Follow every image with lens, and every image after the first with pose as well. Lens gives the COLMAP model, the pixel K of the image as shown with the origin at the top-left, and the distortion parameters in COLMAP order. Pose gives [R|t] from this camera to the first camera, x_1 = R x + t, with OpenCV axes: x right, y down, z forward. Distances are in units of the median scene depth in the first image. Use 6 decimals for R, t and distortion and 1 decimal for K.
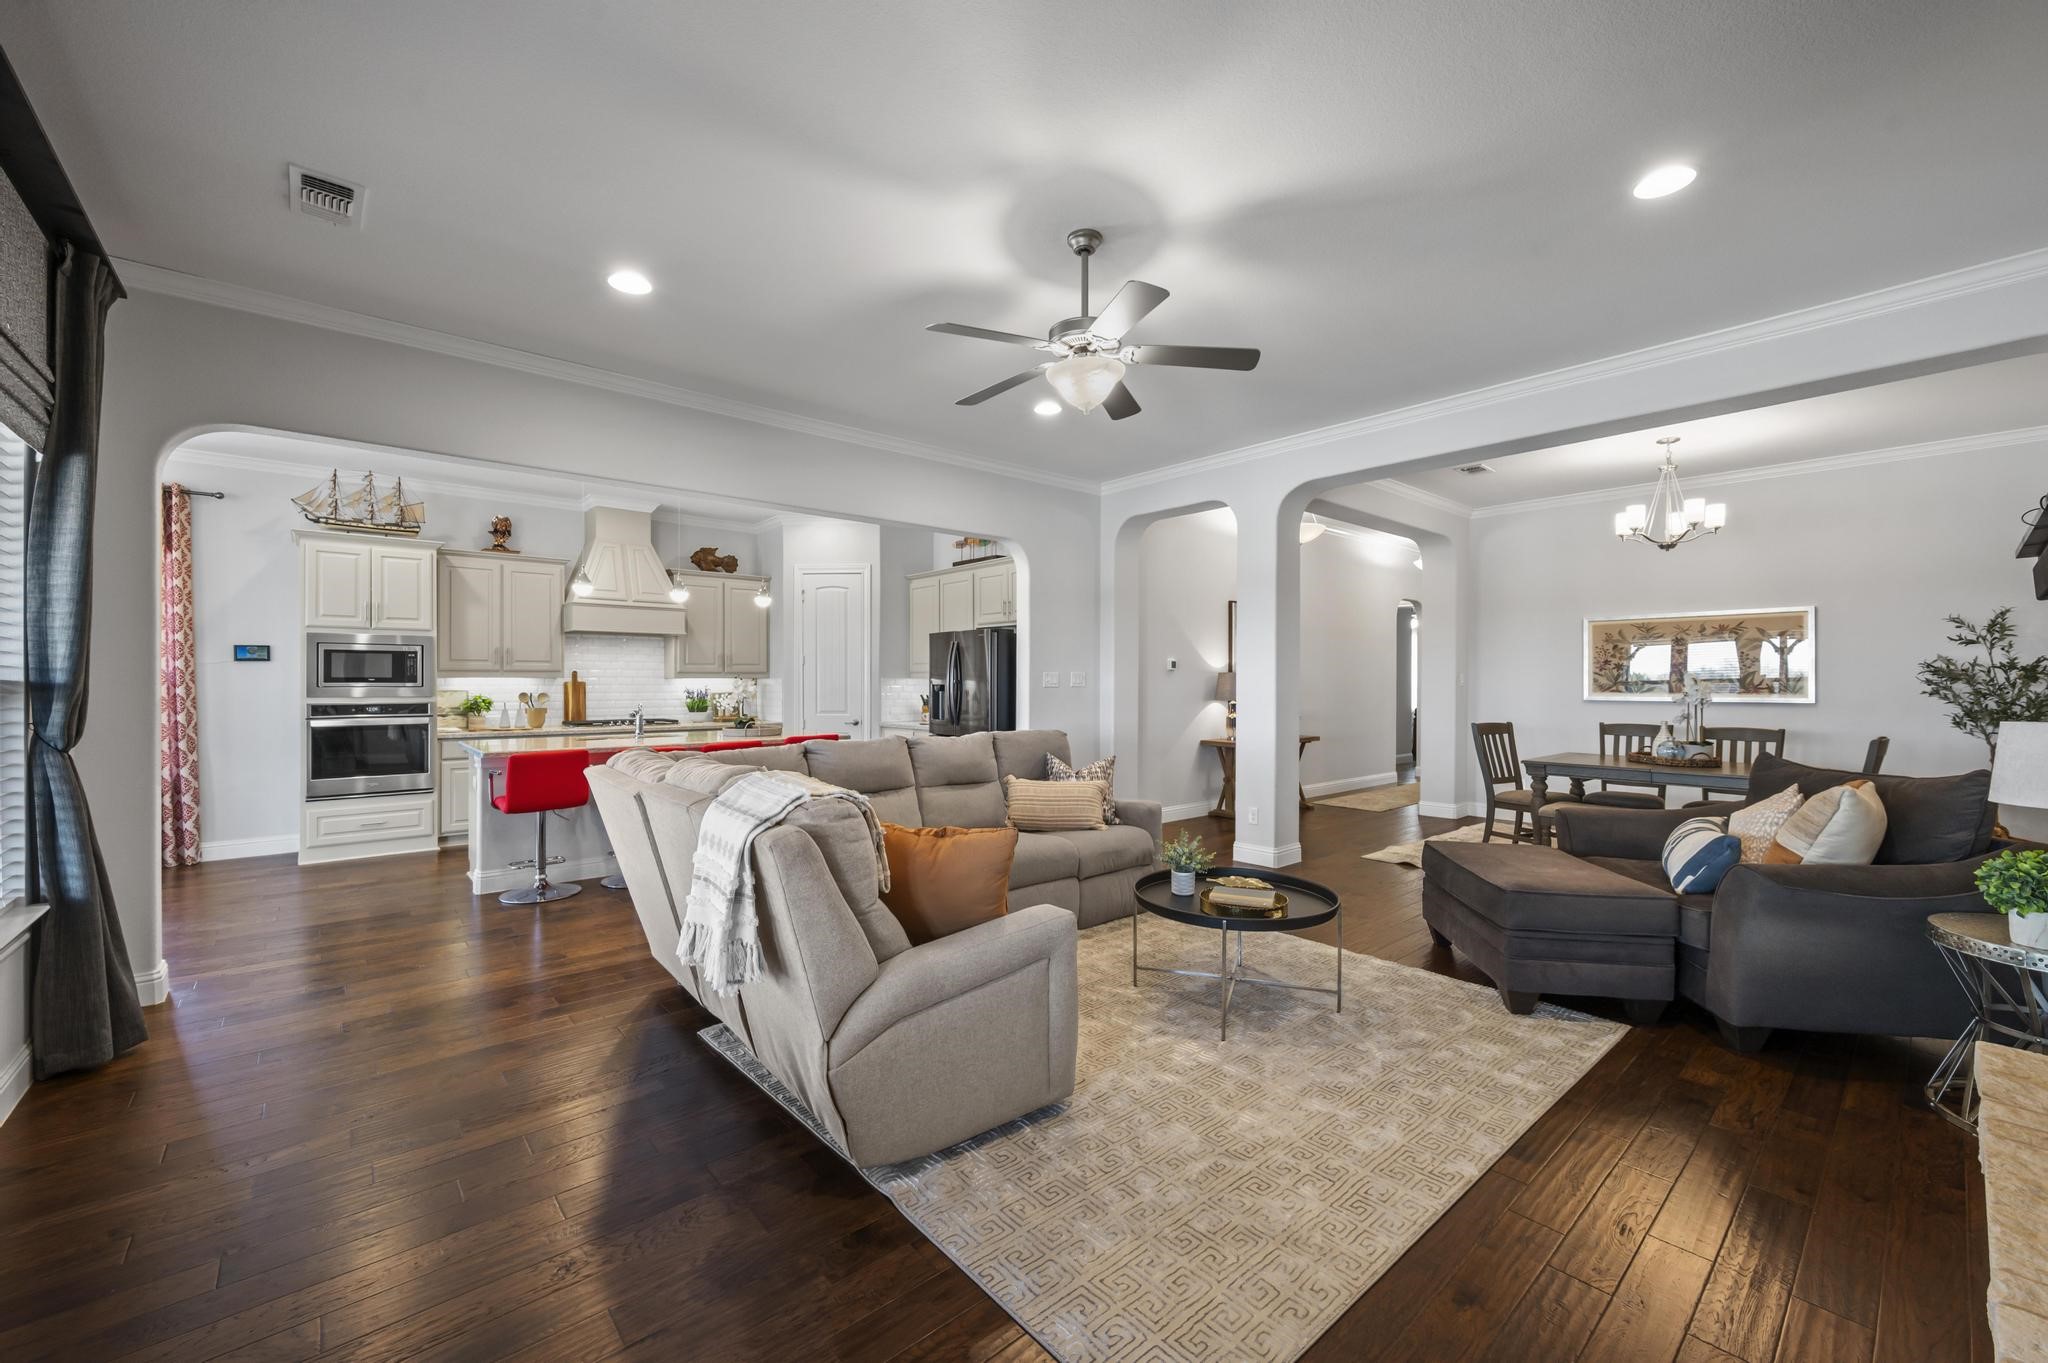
lens RADIAL K [[813.5, 0, 1024.2], [0, 813.5, 681.3], [0, 0, 1]] dist [-0.000310, 0.000686]
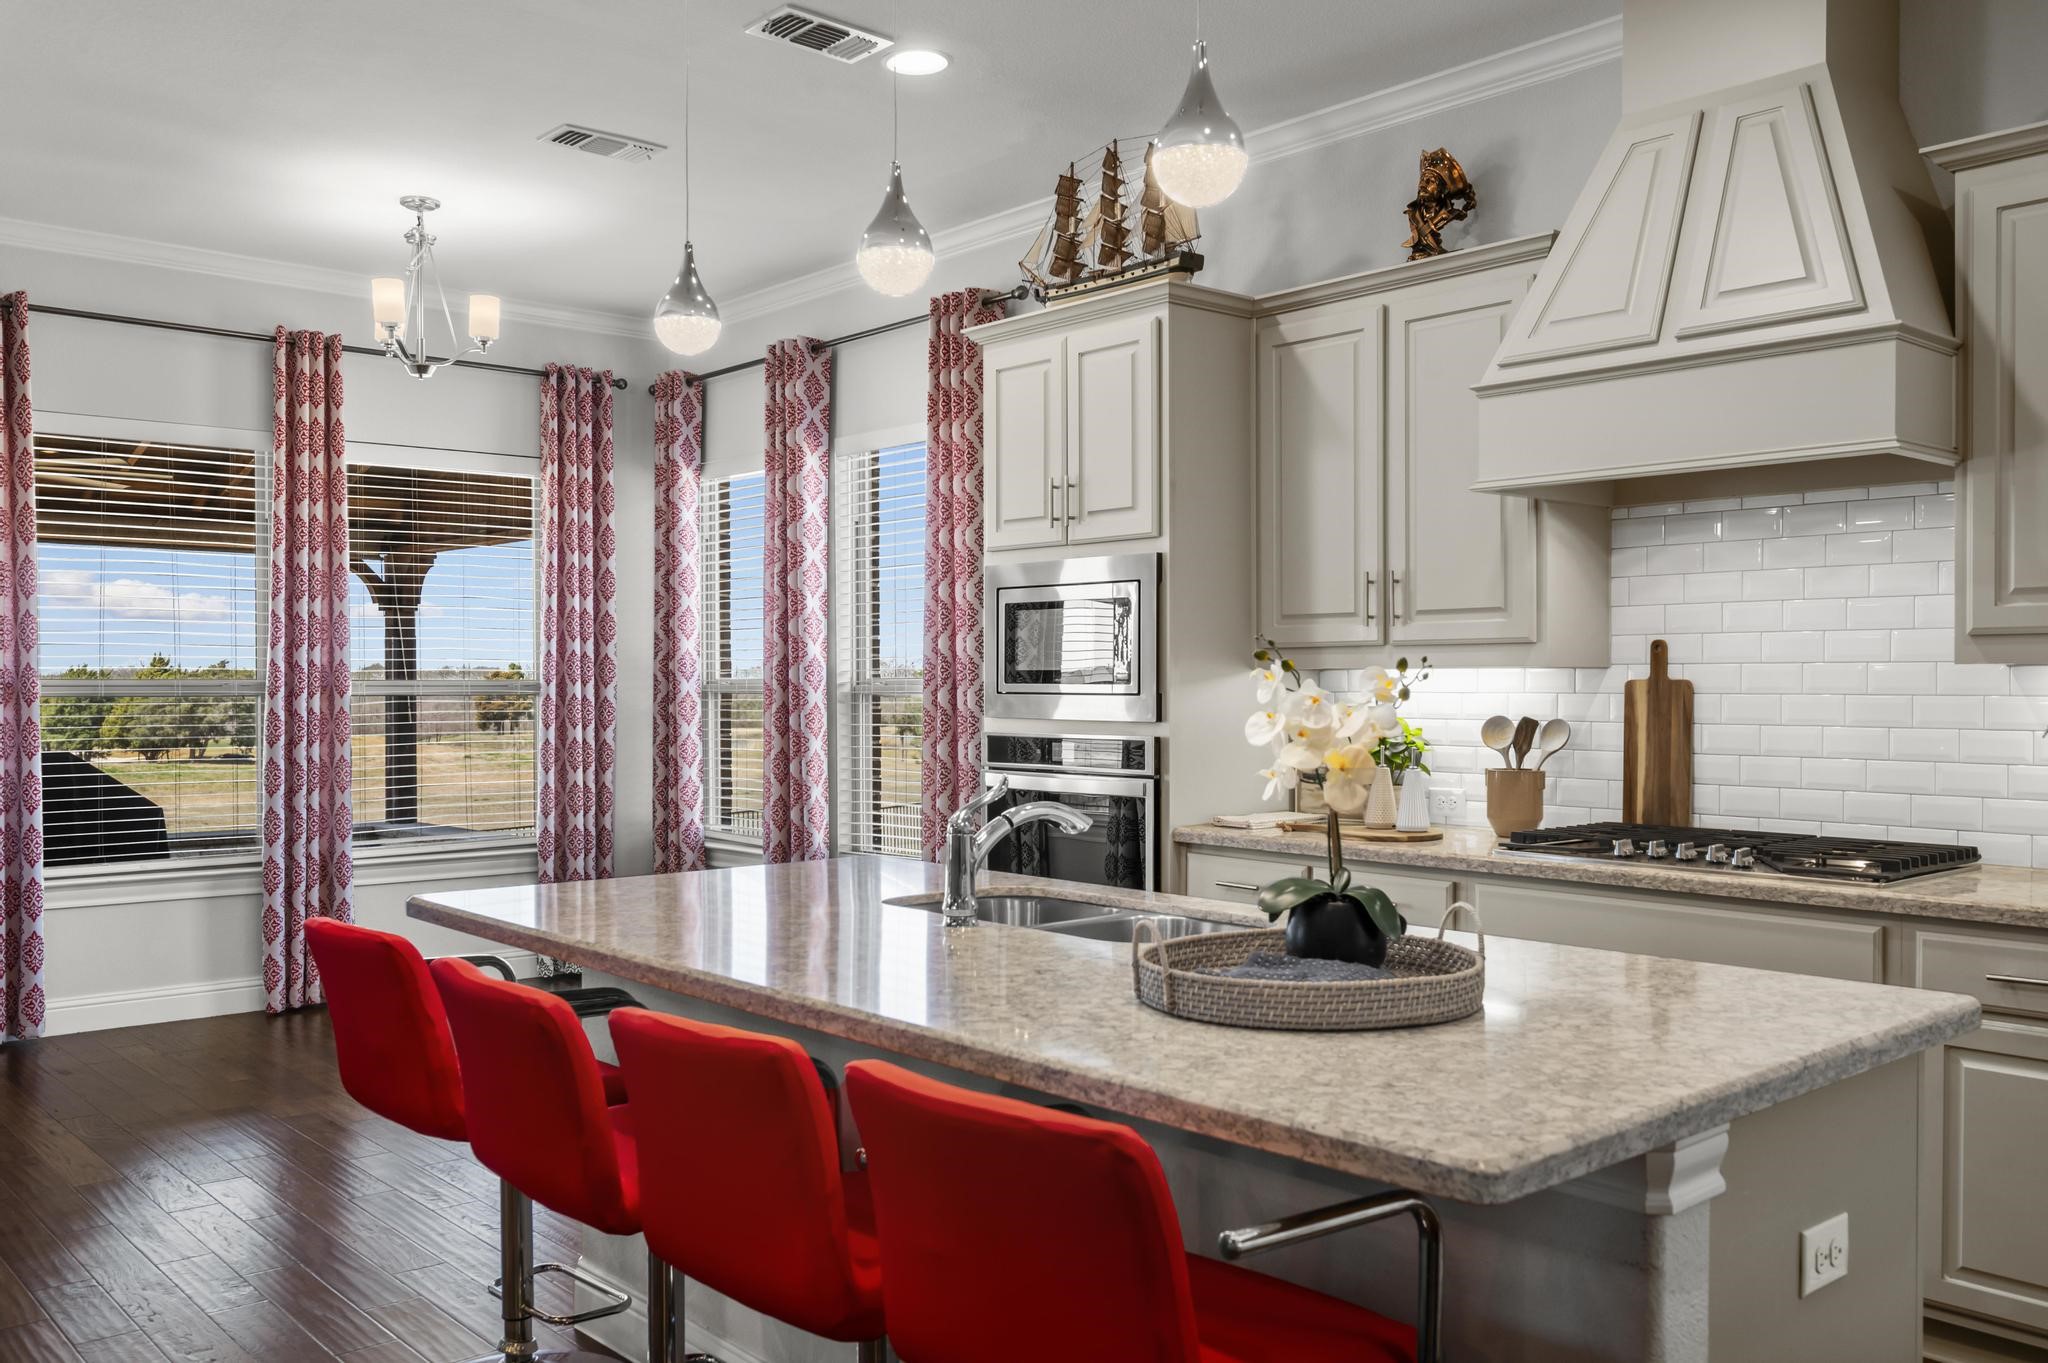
lens RADIAL K [[1716.8, 0, 1003.8], [0, 1716.8, 693.5], [0, 0, 1]] dist [0.011008, -0.005302]
pose [[-0.008488, 0.006651, -0.999942, 0.020252], [0.002505, 0.999975, 0.006630, 0.000622], [0.999961, -0.002448, -0.008505, 0.968546]]
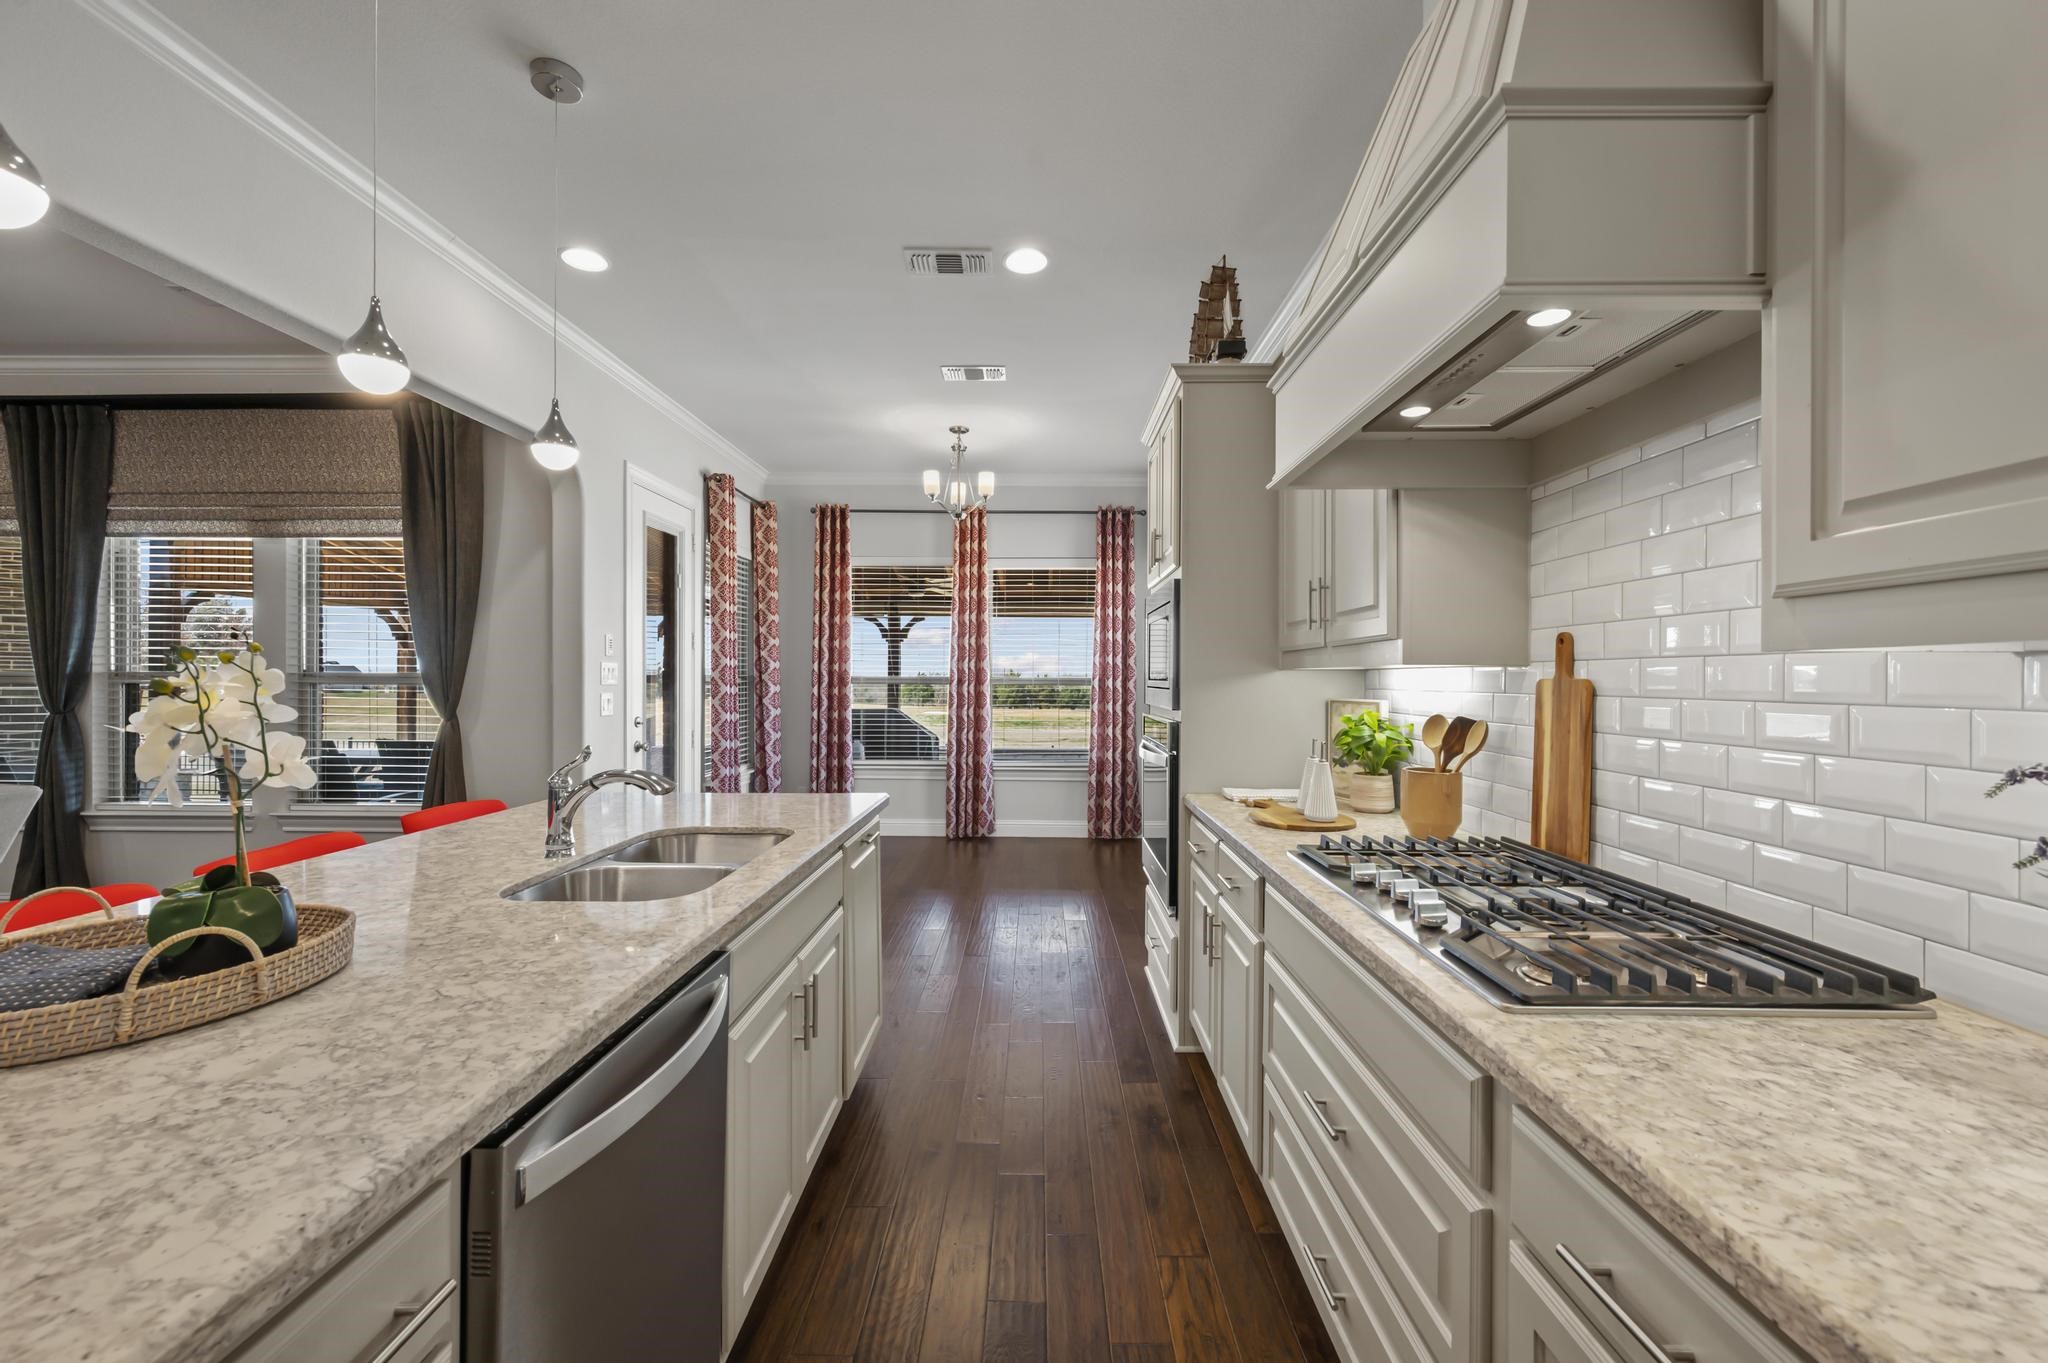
lens RADIAL K [[813.5, 0, 1007.9], [0, 813.5, 674.1], [0, 0, 1]] dist [-0.000310, 0.000686]
pose [[-0.680982, -0.010406, -0.732226, -0.341111], [-0.007327, 0.999946, -0.007396, 0.002122], [0.732263, 0.000328, -0.681022, 1.277502]]
